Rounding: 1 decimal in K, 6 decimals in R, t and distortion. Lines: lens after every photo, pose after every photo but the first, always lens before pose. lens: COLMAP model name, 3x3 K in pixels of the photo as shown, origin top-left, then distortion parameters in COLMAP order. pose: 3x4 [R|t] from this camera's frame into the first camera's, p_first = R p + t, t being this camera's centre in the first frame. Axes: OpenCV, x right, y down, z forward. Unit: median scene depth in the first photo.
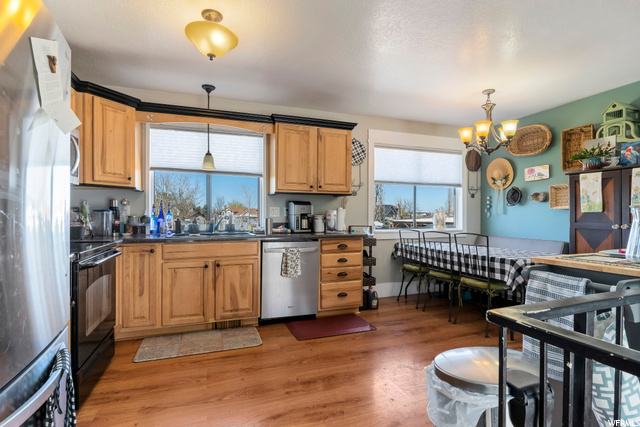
lens RADIAL K [[309.0, 0, 317.8], [0, 309.0, 214.9], [0, 0, 1]] dist [0.005848, -0.000716]
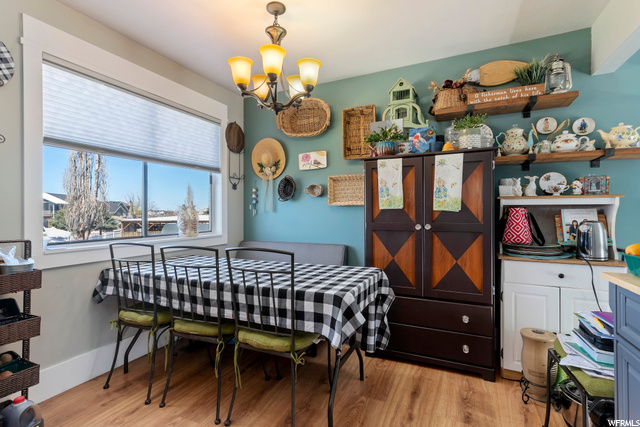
lens RADIAL K [[309.0, 0, 326.9], [0, 309.0, 213.0], [0, 0, 1]] dist [0.005848, -0.000716]
pose [[0.681100, -0.004873, 0.732174, 0.160726], [0.004837, 0.999986, 0.002155, -0.000723], [-0.732174, 0.002074, 0.681114, 0.473052]]
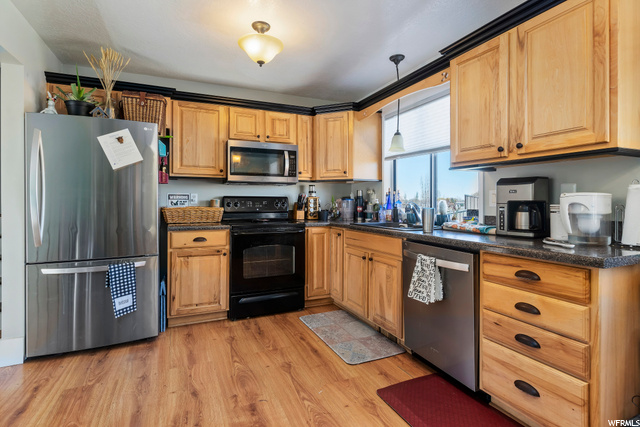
lens RADIAL K [[309.0, 0, 311.7], [0, 309.0, 201.7], [0, 0, 1]] dist [0.005848, -0.000716]
pose [[0.091973, -0.000675, -0.995761, 0.522266], [0.001991, 0.999998, -0.000494, -0.003597], [0.995759, -0.001938, 0.091974, 0.707415]]
